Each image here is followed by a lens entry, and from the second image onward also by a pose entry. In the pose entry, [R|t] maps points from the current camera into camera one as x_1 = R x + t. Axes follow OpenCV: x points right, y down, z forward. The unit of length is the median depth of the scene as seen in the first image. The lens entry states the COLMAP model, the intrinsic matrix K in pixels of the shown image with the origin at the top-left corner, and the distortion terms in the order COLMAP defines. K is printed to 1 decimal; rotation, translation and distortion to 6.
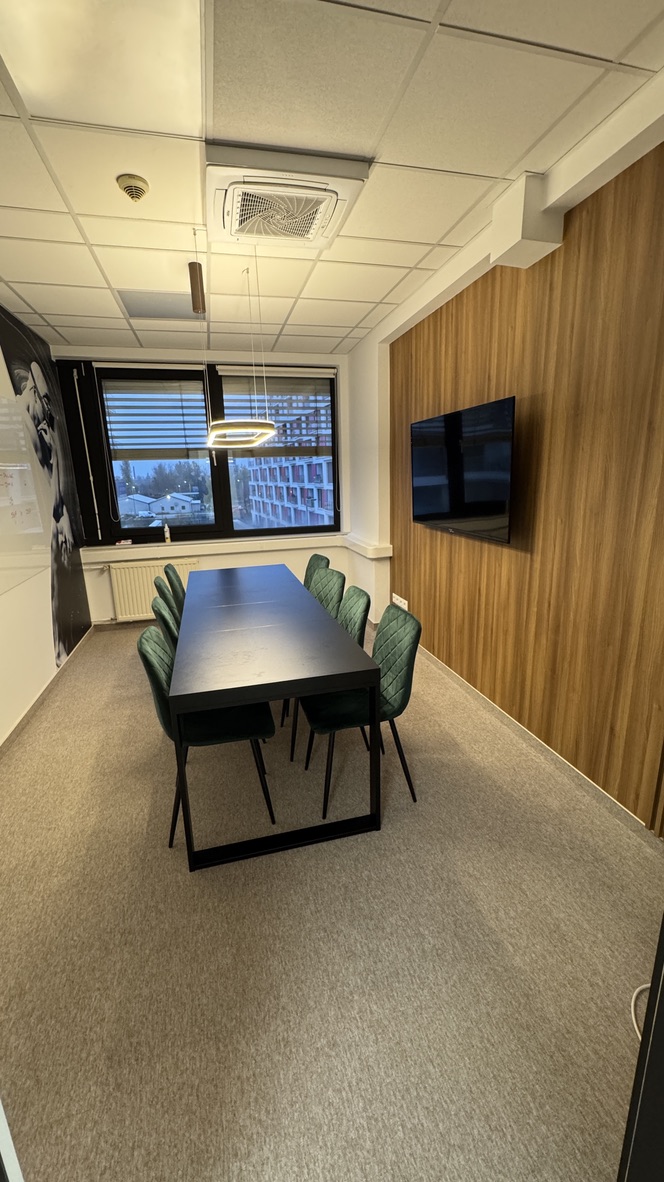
lens RADIAL K [[468.4, 0, 344.8], [0, 468.4, 598.6], [0, 0, 1]] dist [-0.002667, -0.000154]
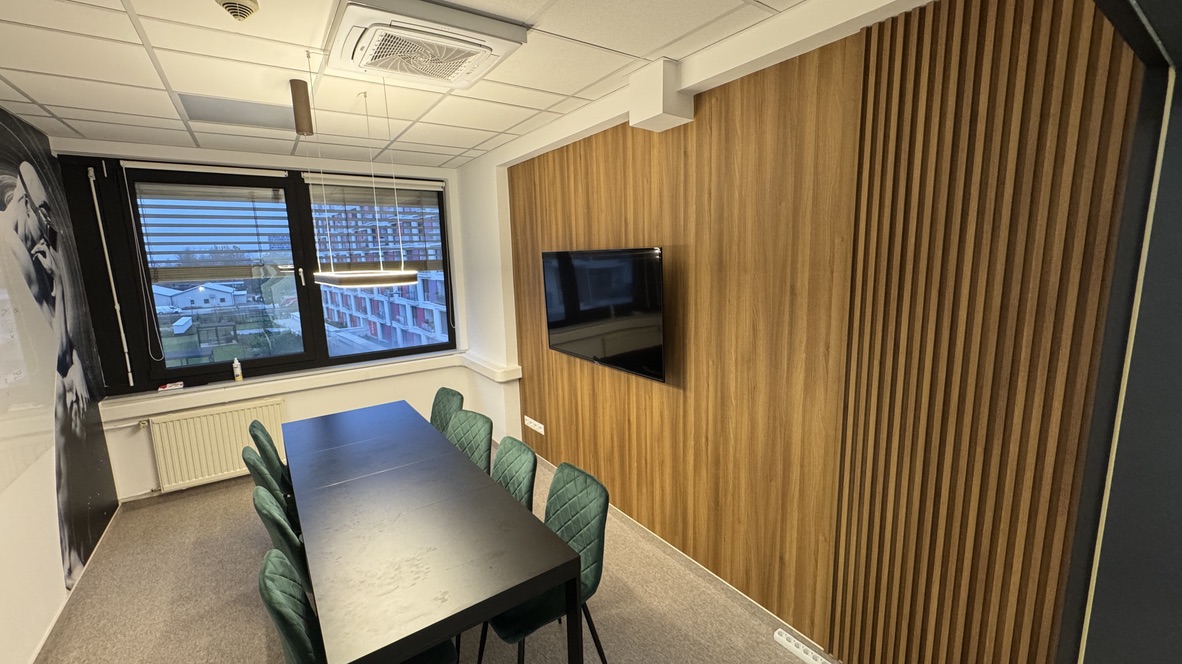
lens RADIAL K [[464.5, 0, 591.0], [0, 464.5, 332.0], [0, 0, 1]] dist [-0.001297, 0.000157]
pose [[0.938140, -0.054755, 0.341898, -0.127449], [0.086612, 0.993136, -0.078605, -0.141098], [-0.335248, 0.103355, 0.936444, 0.072142]]
